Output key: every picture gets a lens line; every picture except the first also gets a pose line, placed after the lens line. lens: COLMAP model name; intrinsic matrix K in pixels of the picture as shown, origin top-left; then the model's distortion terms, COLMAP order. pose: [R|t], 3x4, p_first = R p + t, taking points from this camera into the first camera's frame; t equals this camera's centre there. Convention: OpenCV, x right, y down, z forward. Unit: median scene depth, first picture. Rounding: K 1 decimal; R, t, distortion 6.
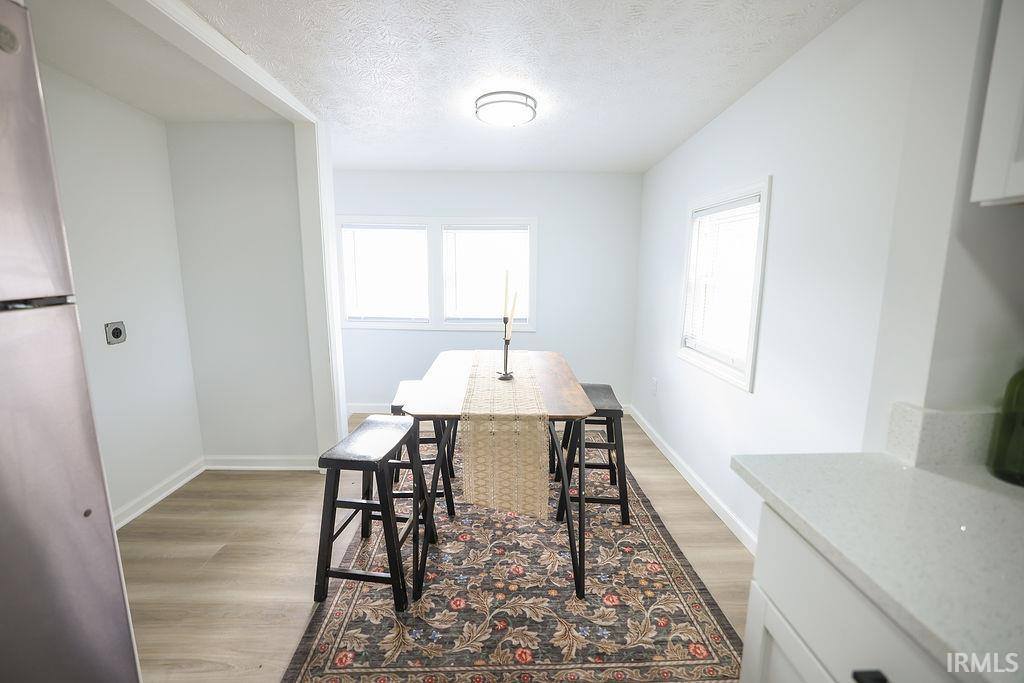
lens RADIAL K [[431.3, 0, 506.7], [0, 431.3, 329.9], [0, 0, 1]] dist [-0.038079, 0.000179]
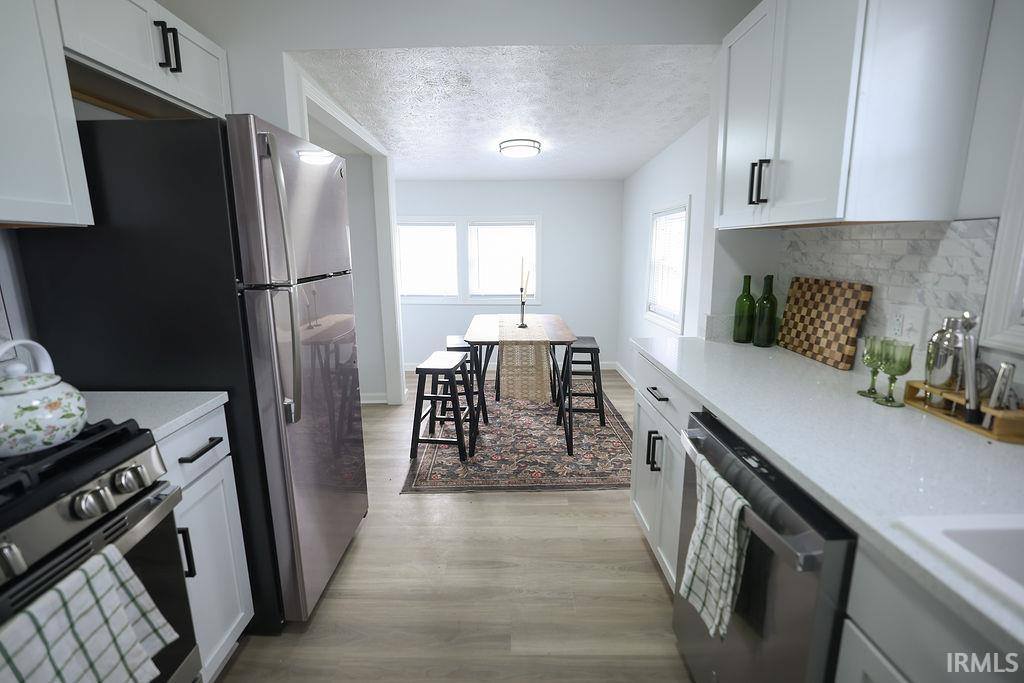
lens RADIAL K [[456.6, 0, 509.3], [0, 456.6, 333.2], [0, 0, 1]] dist [-0.048443, 0.018847]
pose [[0.999935, -0.011349, -0.001360, -0.049154], [0.011383, 0.999529, 0.028482, 0.089960], [0.001036, -0.028496, 0.999593, -0.663447]]
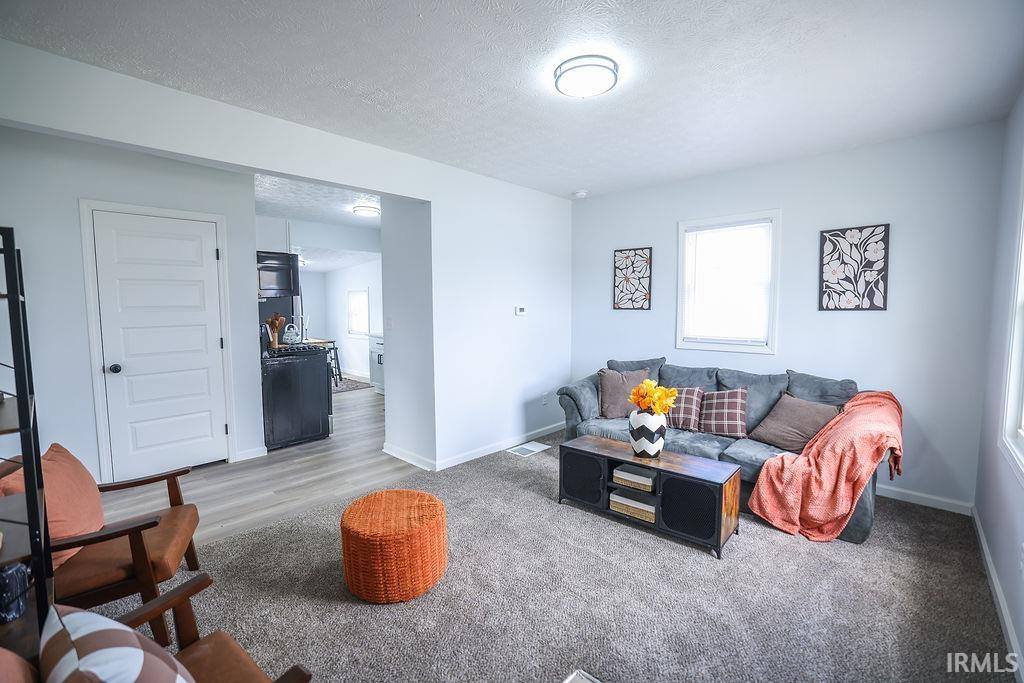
lens RADIAL K [[456.6, 0, 509.3], [0, 456.6, 333.2], [0, 0, 1]] dist [-0.048443, 0.018847]
pose [[0.693881, -0.058360, 0.717721, -1.601341], [0.117315, 0.992556, -0.032711, 0.392019], [-0.710470, 0.106897, 0.695562, -2.959912]]
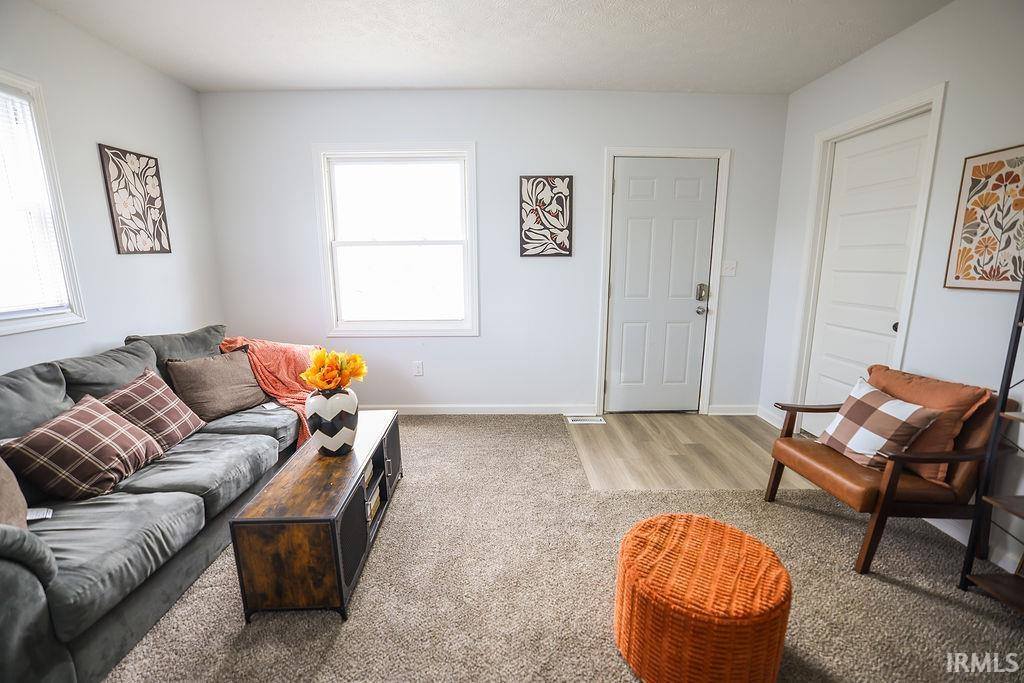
lens RADIAL K [[442.4, 0, 518.2], [0, 442.4, 338.5], [0, 0, 1]] dist [-0.040107, 0.016273]
pose [[-0.999810, 0.000269, -0.019491, -0.606314], [-0.006248, 0.942733, 0.333490, 0.176203], [0.018464, 0.333549, -0.942552, -1.185242]]
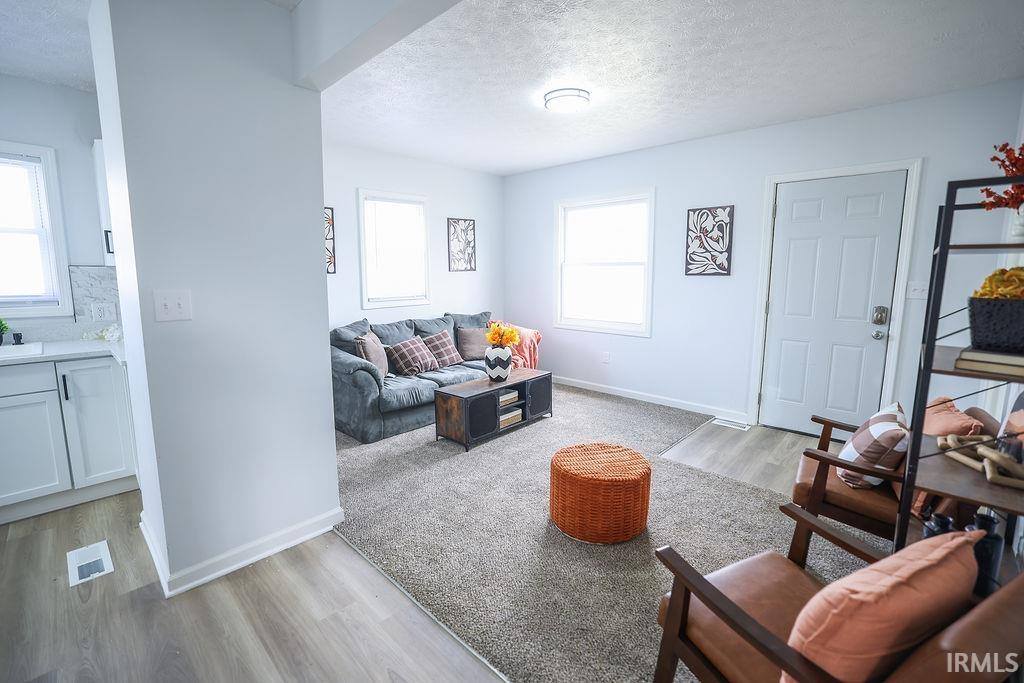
lens RADIAL K [[456.6, 0, 509.3], [0, 456.6, 333.2], [0, 0, 1]] dist [-0.048443, 0.018847]
pose [[-0.727204, -0.097897, 0.679405, -1.608113], [0.102617, 0.963150, 0.248619, 0.091031], [-0.678708, 0.250515, -0.690361, -0.783732]]
